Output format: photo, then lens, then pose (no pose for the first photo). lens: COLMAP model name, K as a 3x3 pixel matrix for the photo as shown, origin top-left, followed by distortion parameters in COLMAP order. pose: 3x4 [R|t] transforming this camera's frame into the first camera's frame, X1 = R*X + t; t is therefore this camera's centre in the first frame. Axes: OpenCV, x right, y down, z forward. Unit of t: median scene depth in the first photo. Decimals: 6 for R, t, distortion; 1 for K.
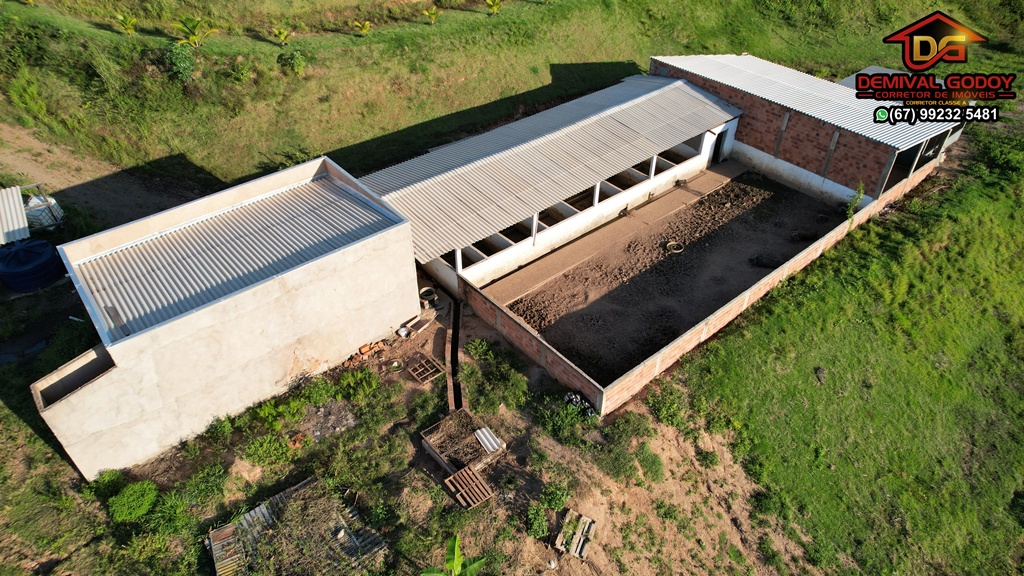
lens RADIAL K [[665.5, 0, 512.0], [0, 665.5, 288.0], [0, 0, 1]] dist [-0.066588, 0.066682]
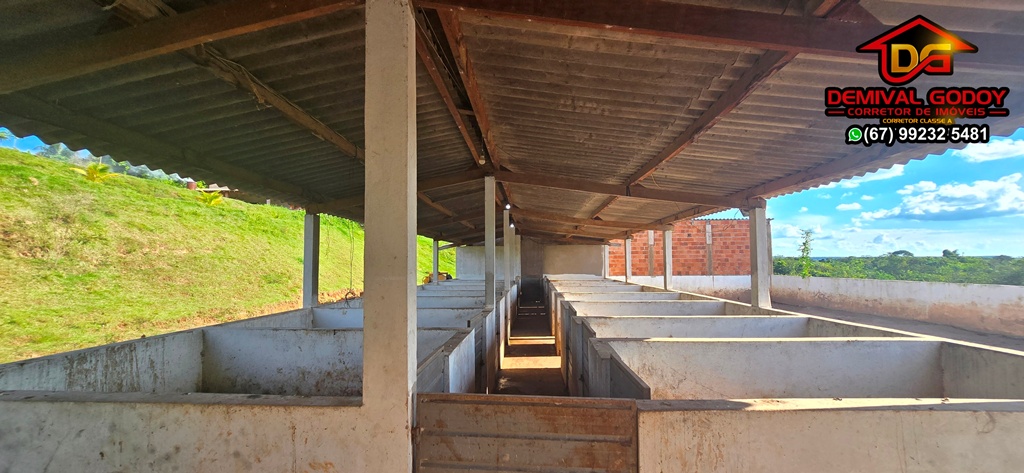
lens RADIAL K [[418.2, 0, 512.0], [0, 418.2, 236.5], [0, 0, 1]] dist [0.000176, -0.000119]
pose [[0.693374, 0.044851, 0.719181, -0.139051], [0.453367, 0.748606, -0.483784, -0.040608], [-0.560081, 0.661497, 0.498730, 0.690235]]
